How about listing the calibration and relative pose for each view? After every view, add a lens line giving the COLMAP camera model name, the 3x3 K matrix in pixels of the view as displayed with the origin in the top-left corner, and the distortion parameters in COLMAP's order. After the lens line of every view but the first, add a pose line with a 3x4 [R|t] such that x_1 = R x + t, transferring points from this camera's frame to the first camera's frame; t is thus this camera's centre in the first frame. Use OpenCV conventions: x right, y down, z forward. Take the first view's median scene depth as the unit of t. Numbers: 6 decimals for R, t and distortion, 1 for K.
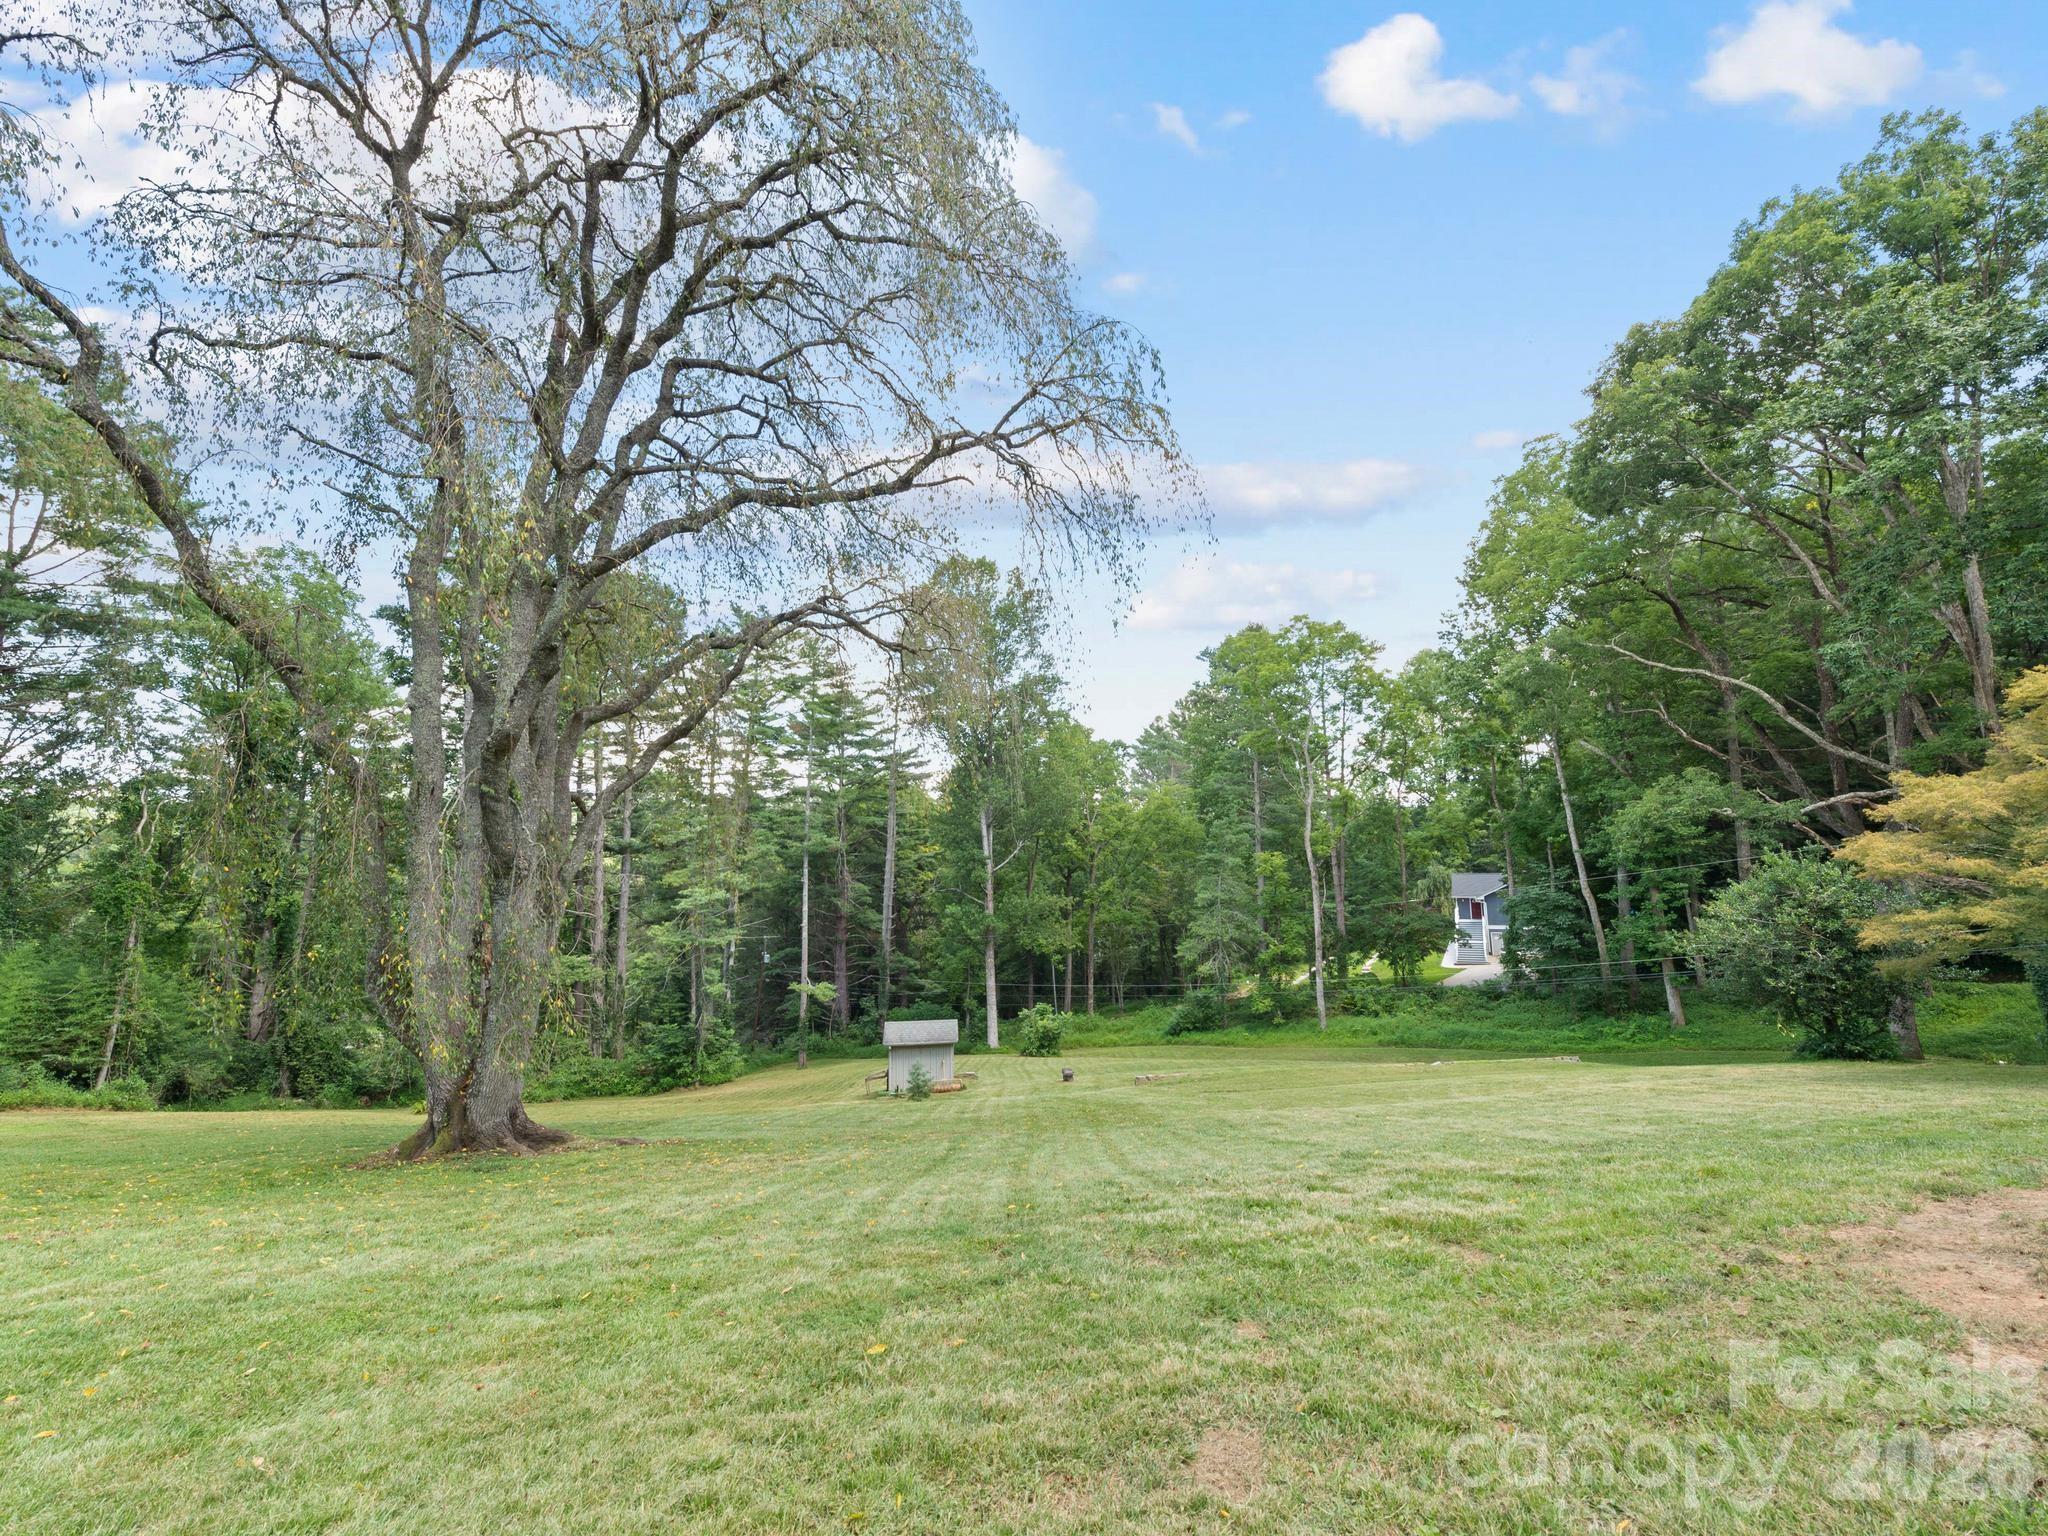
lens RADIAL K [[905.8, 0, 1024.0], [0, 905.8, 768.0], [0, 0, 1]] dist [0.023101, -0.008694]
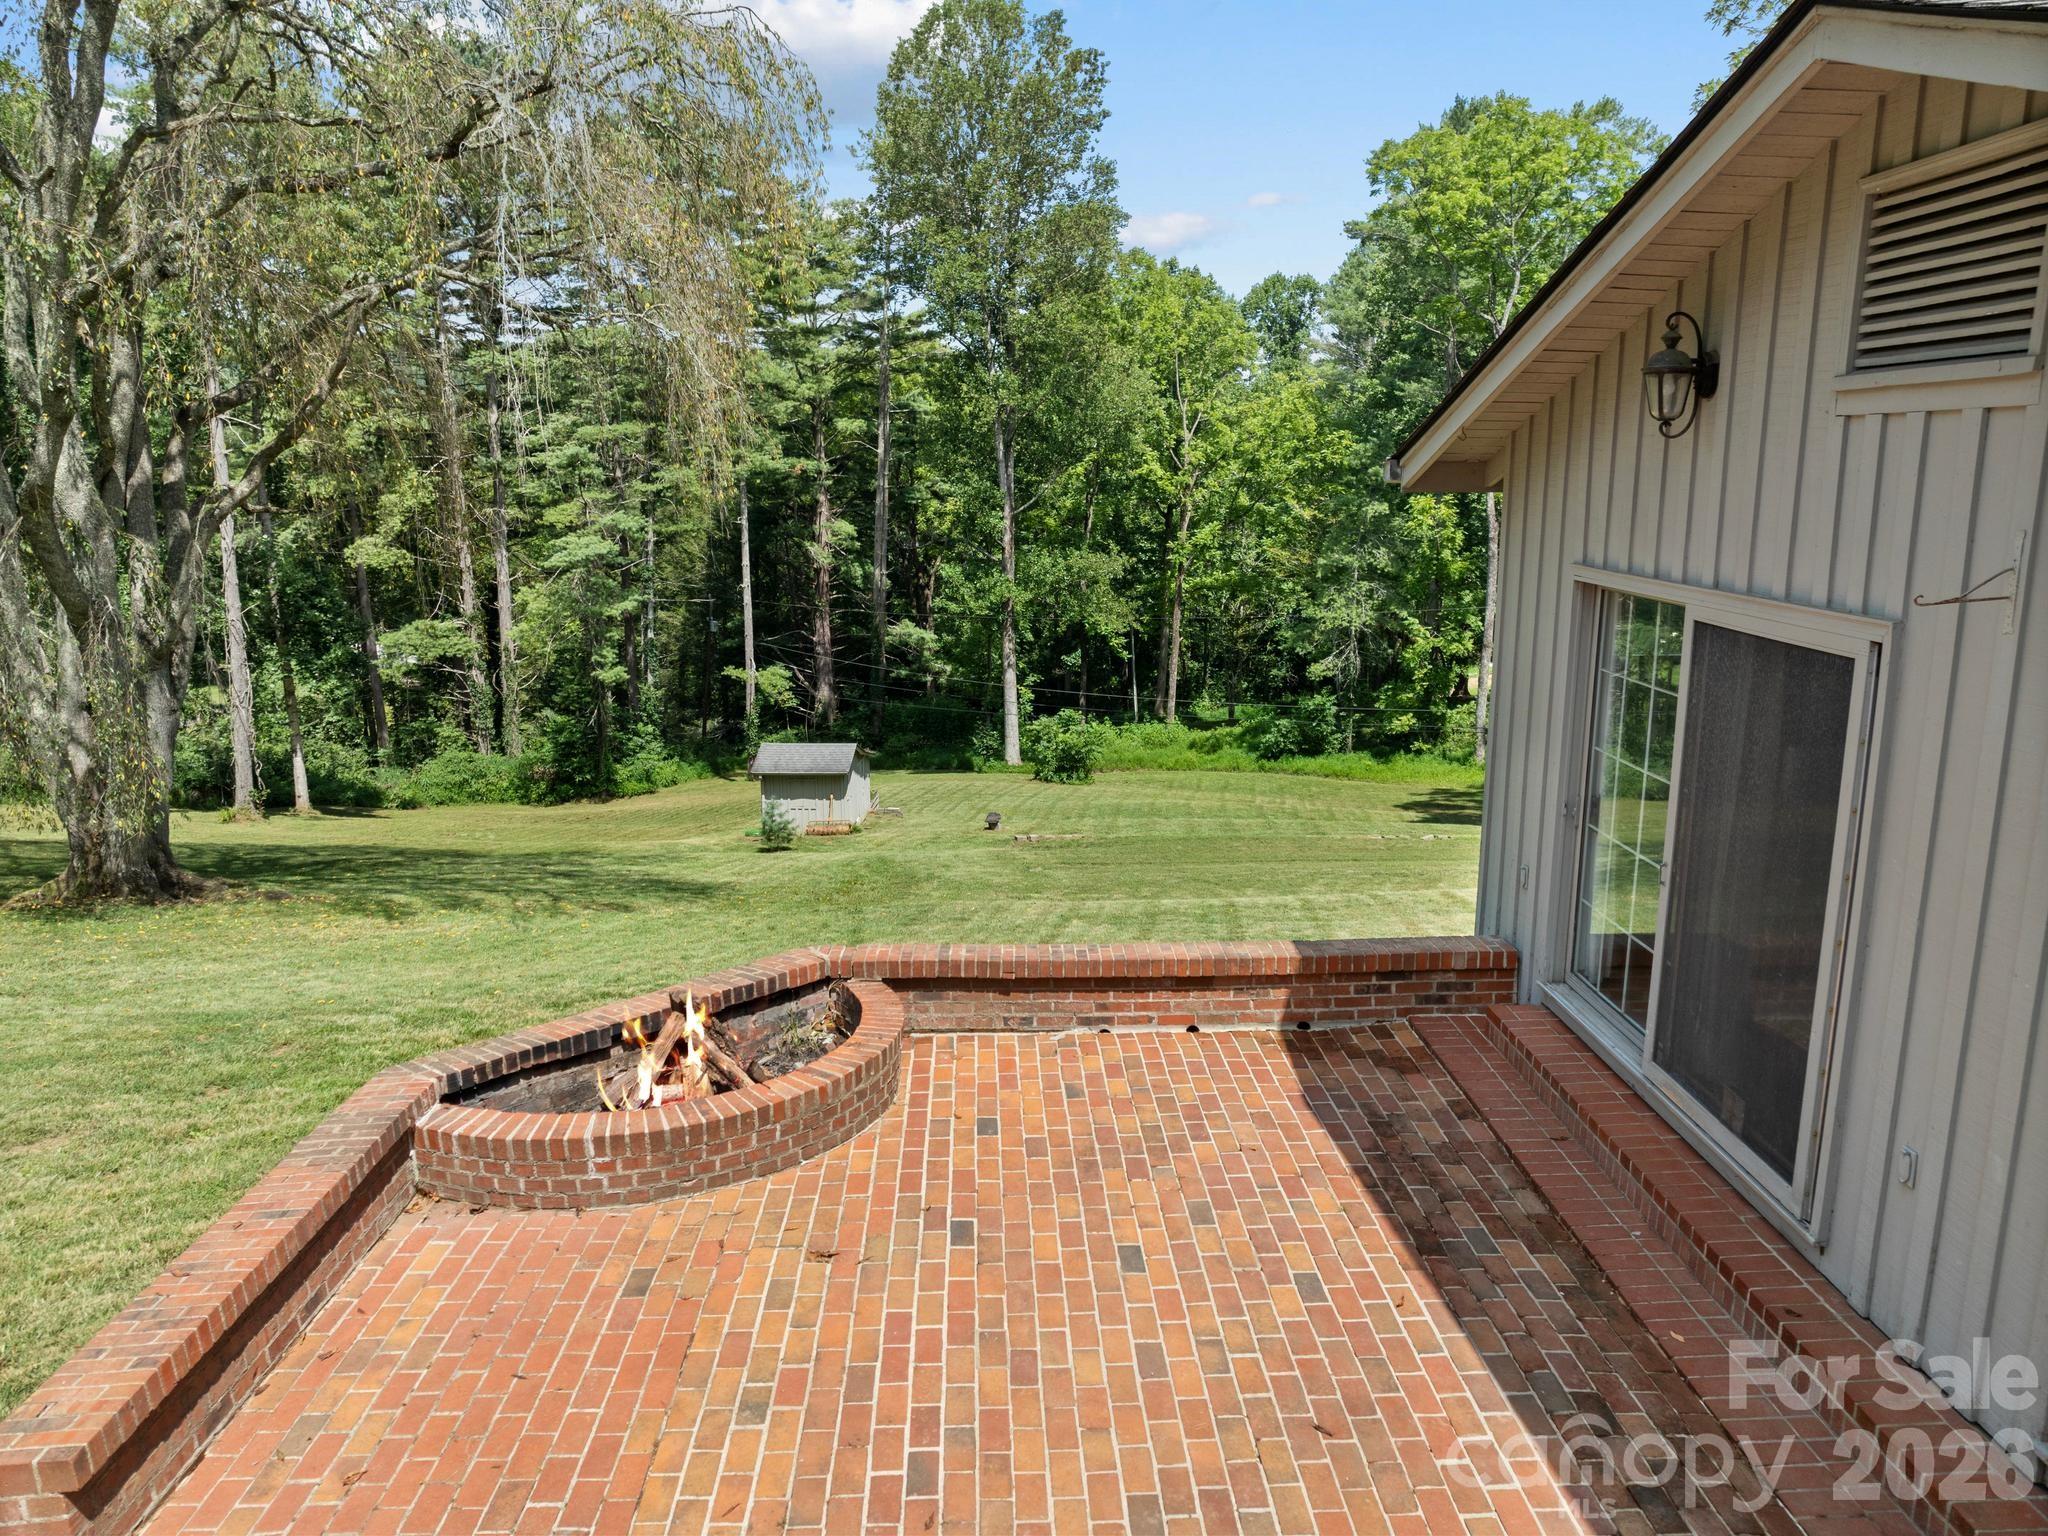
lens RADIAL K [[1450.4, 0, 1024.0], [0, 1450.4, 768.0], [0, 0, 1]] dist [-0.048151, 0.002523]
pose [[0.990738, 0.045423, -0.127962, 0.117254], [-0.003249, 0.950048, 0.312087, -0.040171], [0.135746, -0.308781, 0.941397, -0.058092]]
